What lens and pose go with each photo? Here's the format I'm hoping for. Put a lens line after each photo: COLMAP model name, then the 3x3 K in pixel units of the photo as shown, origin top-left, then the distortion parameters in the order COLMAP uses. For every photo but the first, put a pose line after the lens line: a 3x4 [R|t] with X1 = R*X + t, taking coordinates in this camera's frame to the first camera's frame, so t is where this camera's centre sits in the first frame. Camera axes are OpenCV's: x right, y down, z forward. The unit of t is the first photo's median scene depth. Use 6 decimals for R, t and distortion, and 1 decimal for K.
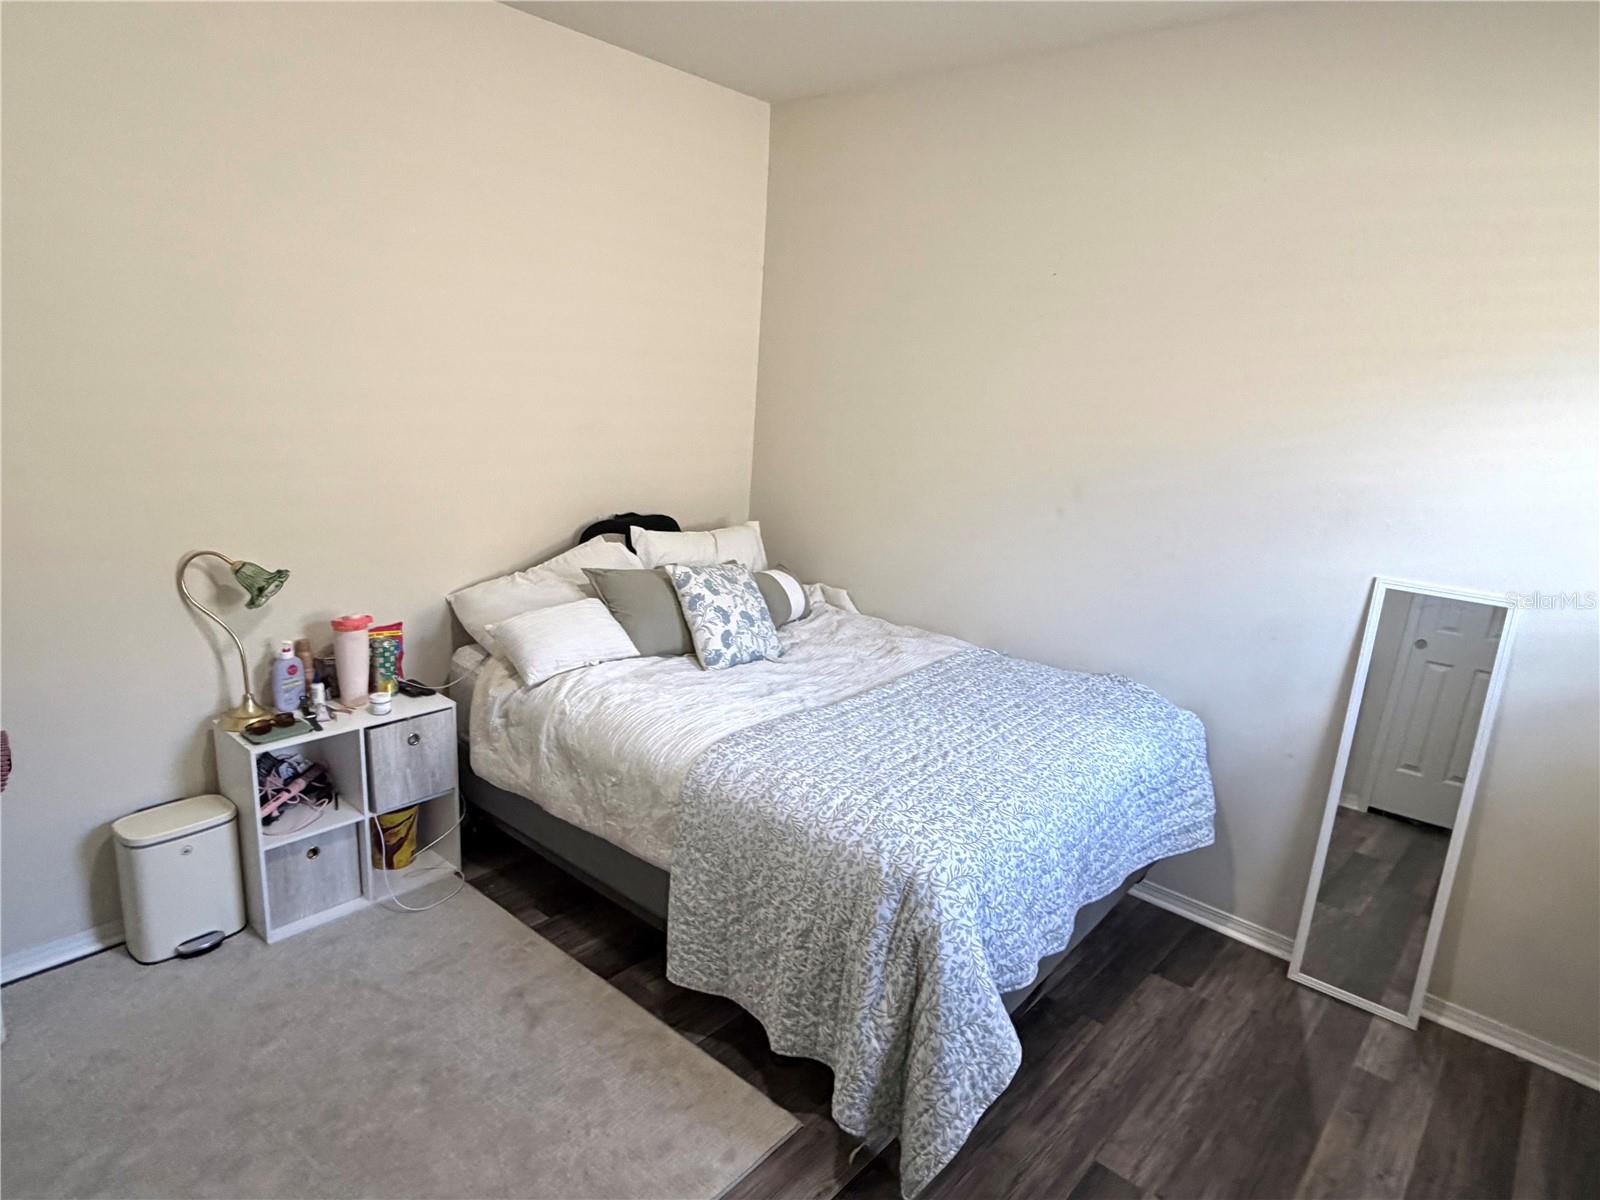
lens RADIAL K [[927.5, 0, 796.8], [0, 927.5, 604.1], [0, 0, 1]] dist [0.000668, -0.002139]
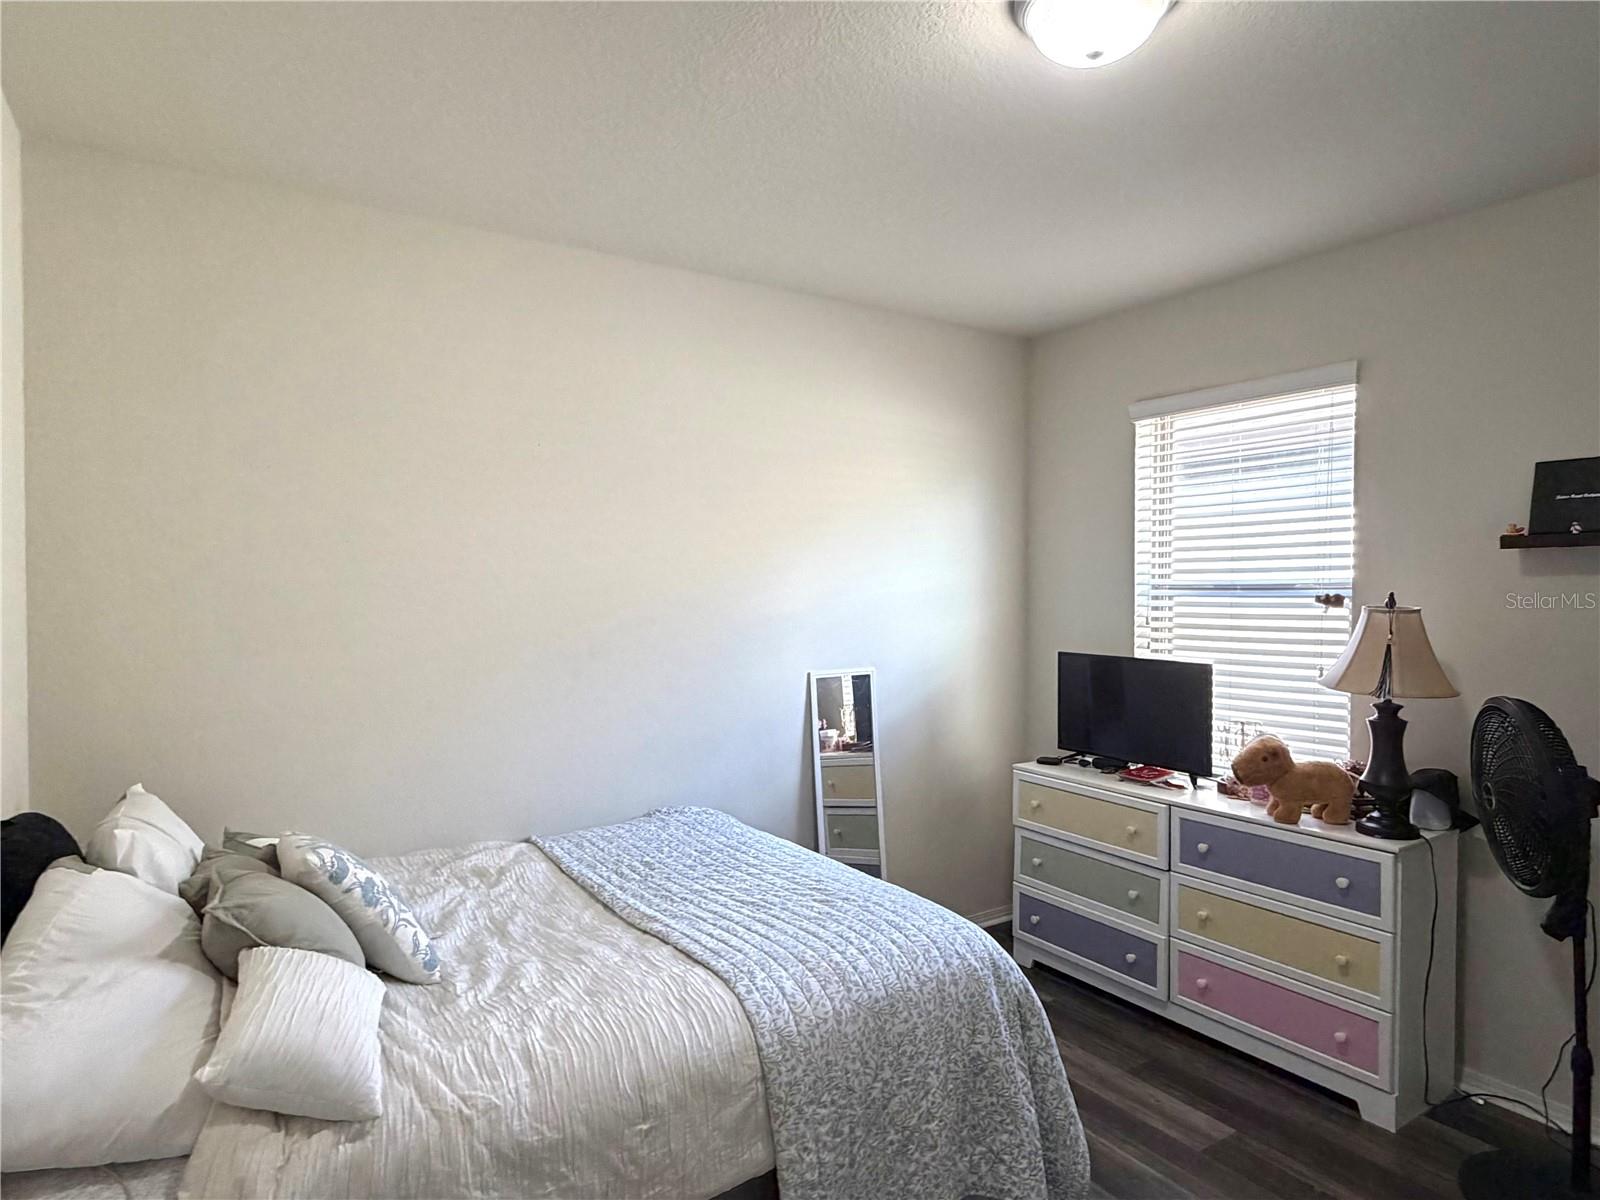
lens RADIAL K [[927.5, 0, 796.6], [0, 927.5, 596.3], [0, 0, 1]] dist [0.000668, -0.002139]
pose [[0.270721, -0.079022, 0.959409, -0.919363], [0.245737, 0.969280, 0.010494, -0.197901], [-0.930765, 0.232921, 0.281823, 0.705032]]
